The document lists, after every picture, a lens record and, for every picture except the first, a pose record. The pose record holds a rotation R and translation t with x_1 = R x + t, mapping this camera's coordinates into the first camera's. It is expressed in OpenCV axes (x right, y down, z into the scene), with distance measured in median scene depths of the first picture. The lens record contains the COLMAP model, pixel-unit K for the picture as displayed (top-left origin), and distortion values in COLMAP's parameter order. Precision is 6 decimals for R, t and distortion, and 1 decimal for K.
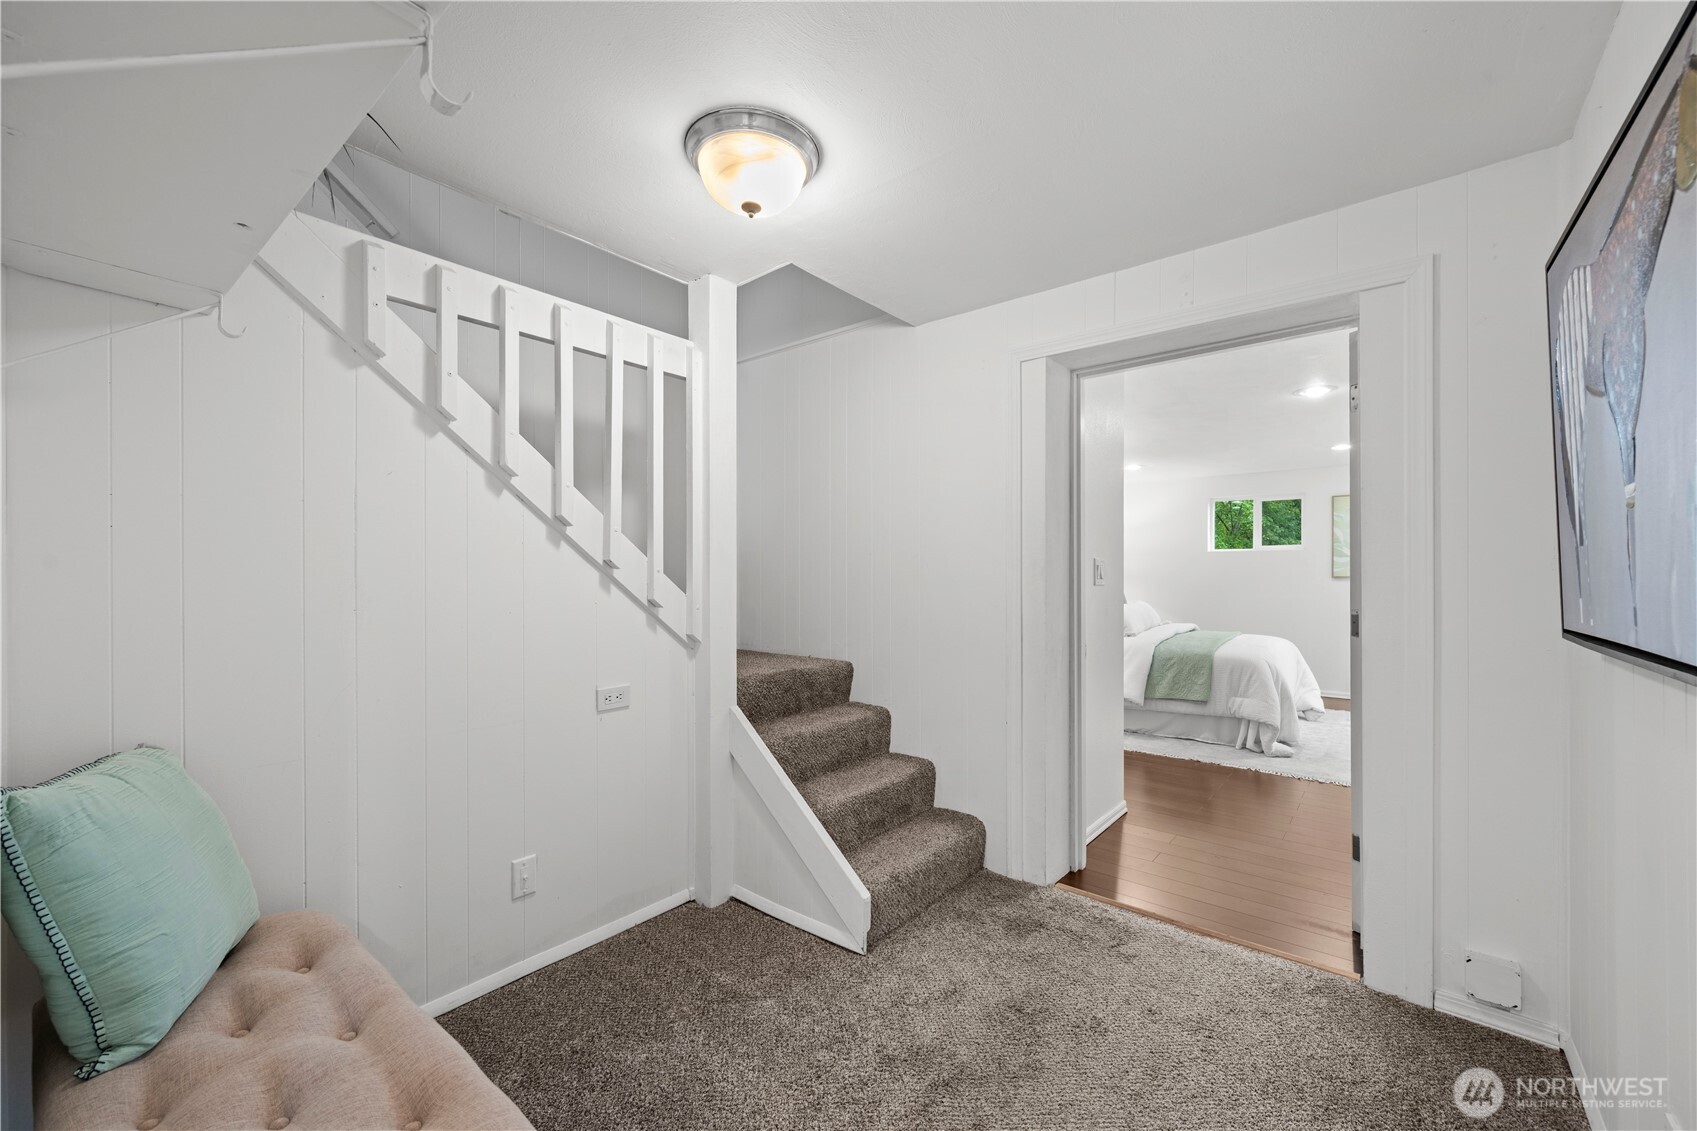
lens RADIAL K [[660.0, 0, 847.3], [0, 660.0, 570.0], [0, 0, 1]] dist [-0.003314, -0.000302]
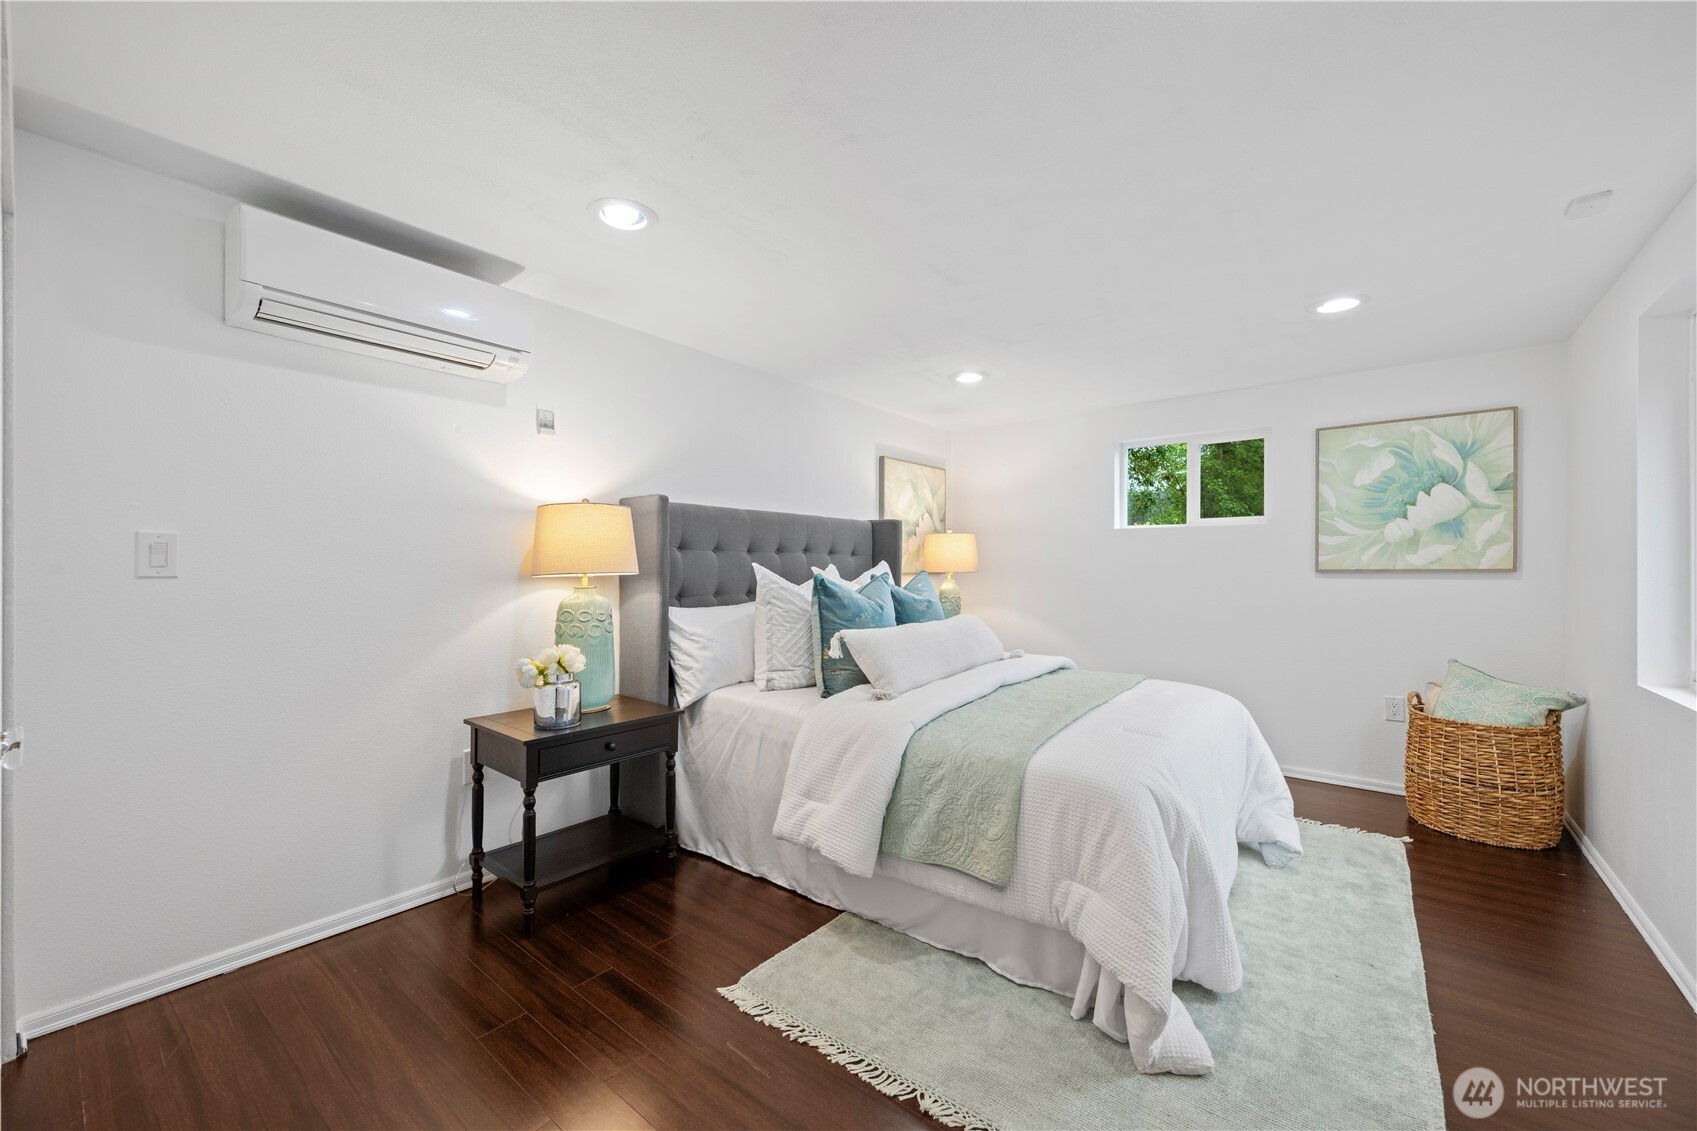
lens RADIAL K [[660.0, 0, 850.8], [0, 660.0, 563.5], [0, 0, 1]] dist [-0.003314, -0.000302]
pose [[0.999682, 0.005156, 0.024697, 0.423756], [-0.005244, 0.999980, 0.003487, 0.005661], [-0.024678, -0.003615, 0.999689, 0.583231]]
